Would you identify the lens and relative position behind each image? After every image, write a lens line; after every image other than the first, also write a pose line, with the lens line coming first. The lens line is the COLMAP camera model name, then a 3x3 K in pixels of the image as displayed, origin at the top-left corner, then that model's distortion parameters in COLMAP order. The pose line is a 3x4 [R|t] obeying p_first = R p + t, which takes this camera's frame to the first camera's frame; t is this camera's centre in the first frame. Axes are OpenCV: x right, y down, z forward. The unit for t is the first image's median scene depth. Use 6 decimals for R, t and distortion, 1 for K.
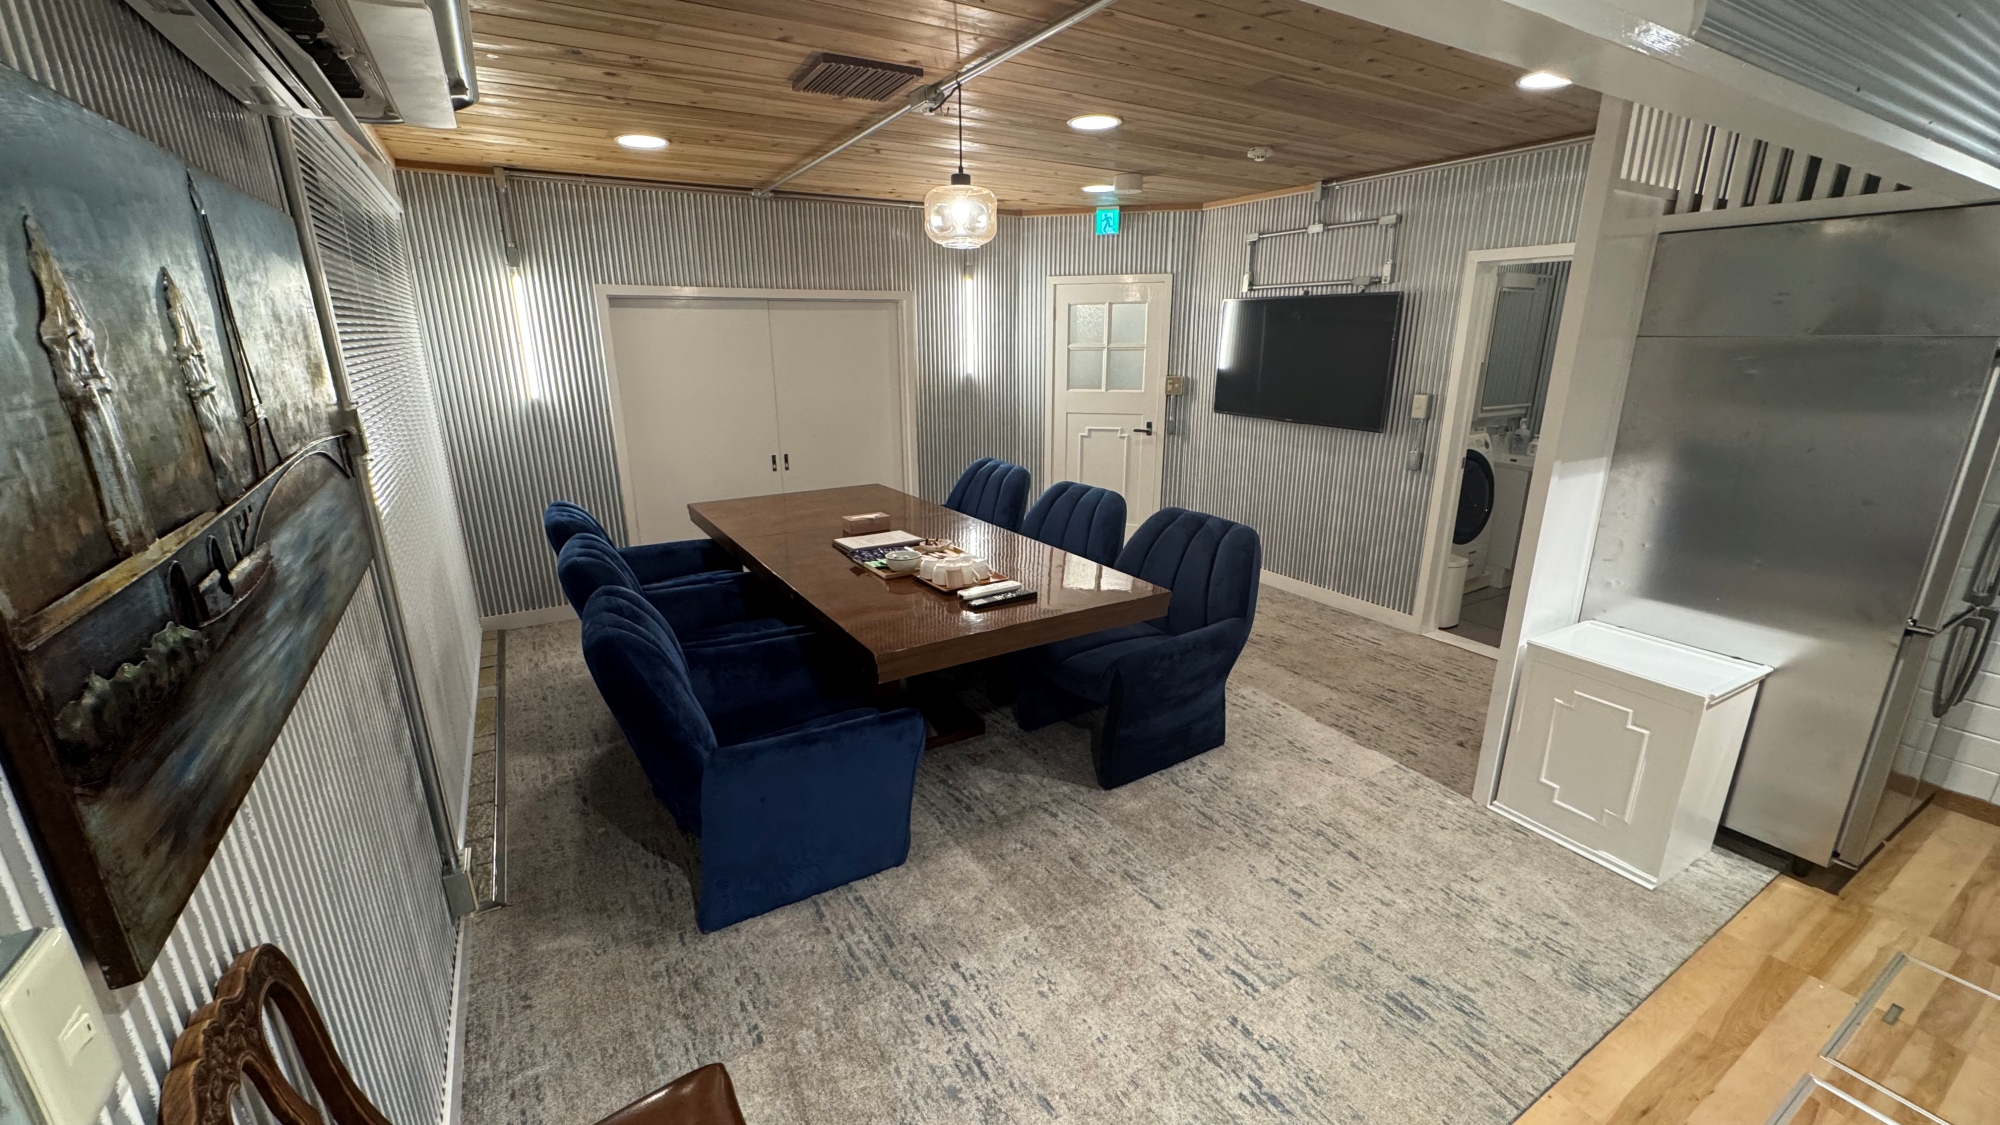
lens RADIAL K [[791.9, 0, 1000.0], [0, 791.9, 562.5], [0, 0, 1]] dist [0.000159, 0.000053]
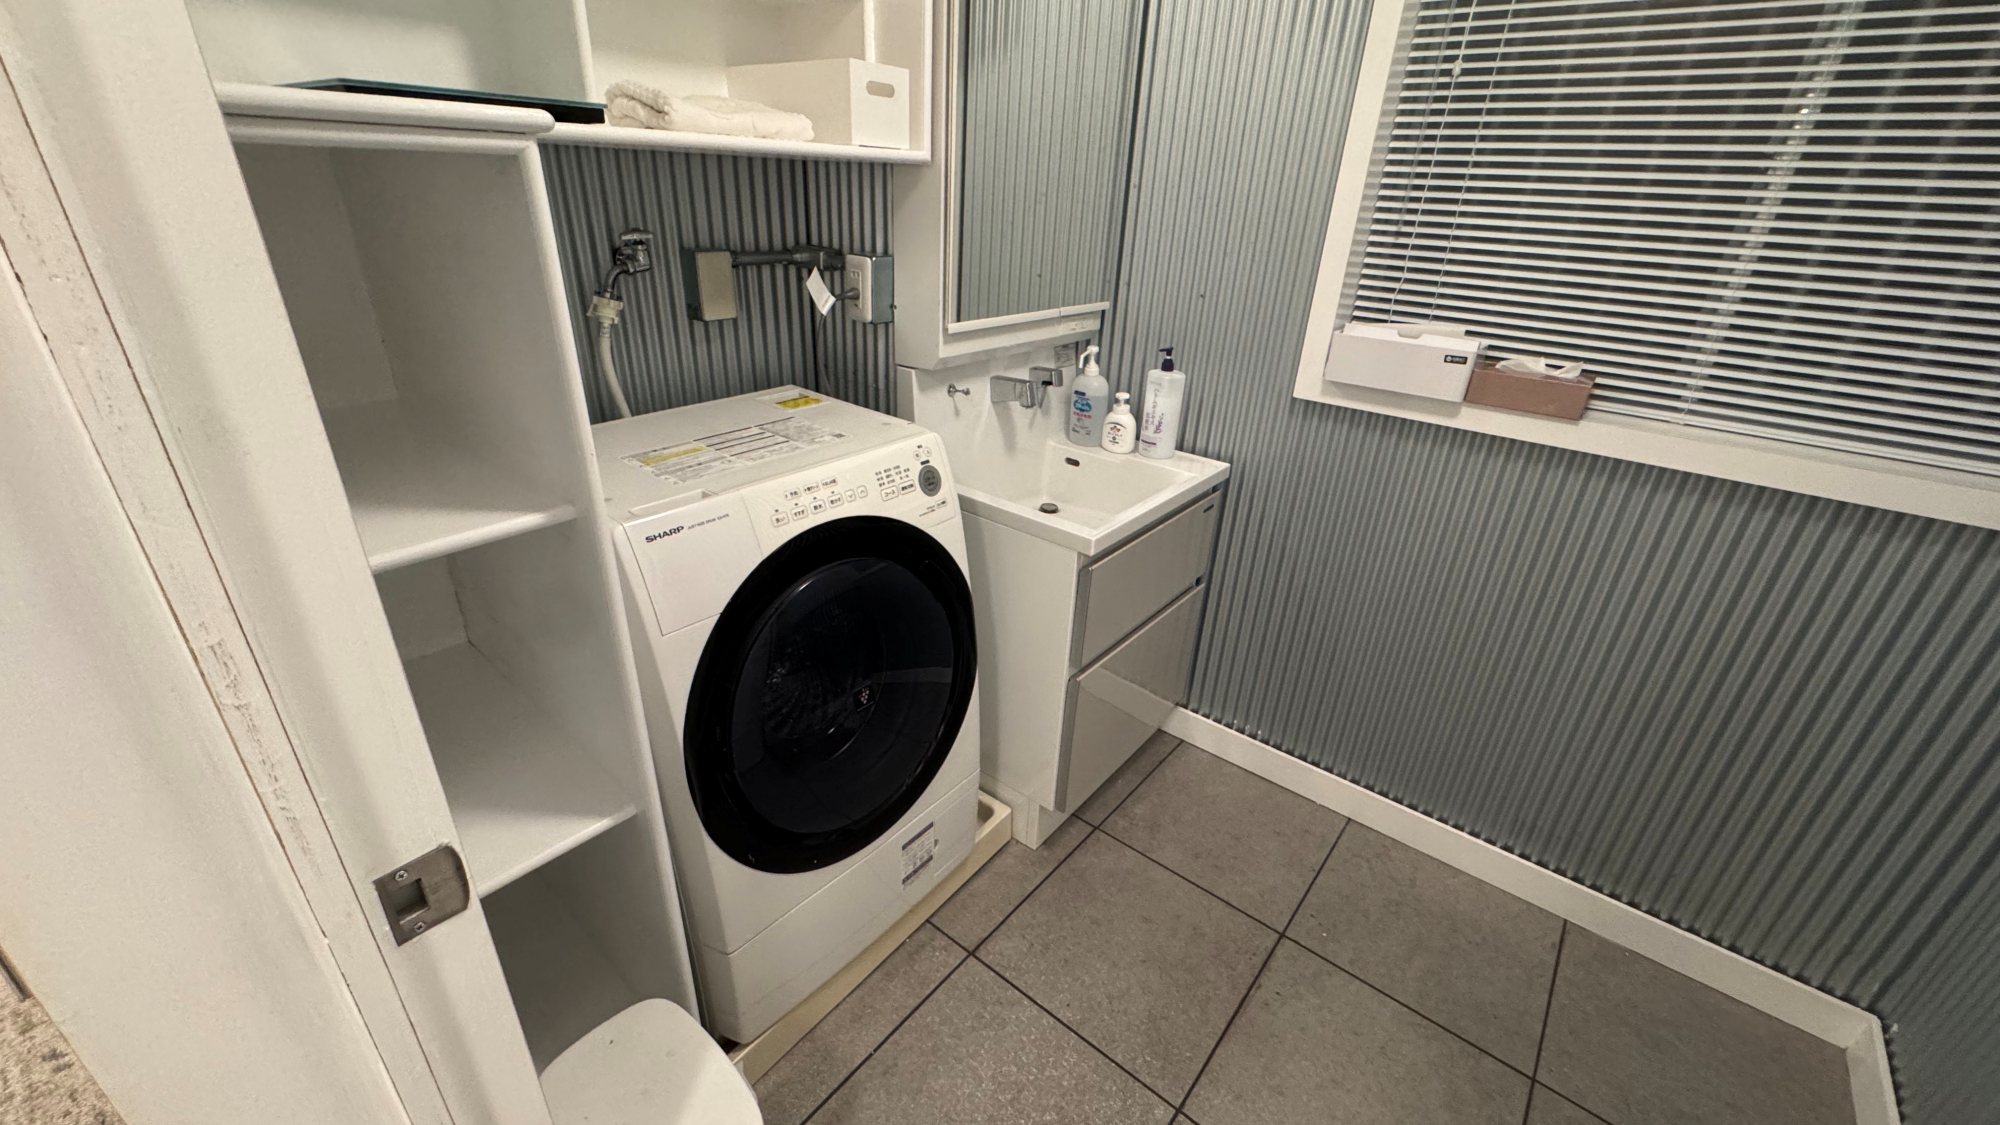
lens RADIAL K [[803.8, 0, 1000.0], [0, 803.8, 562.5], [0, 0, 1]] dist [0.000072, -0.000062]
pose [[0.938932, -0.111104, 0.325672, 0.485275], [0.054103, 0.982334, 0.179143, -0.152585], [-0.339823, -0.150583, 0.928356, 0.644979]]
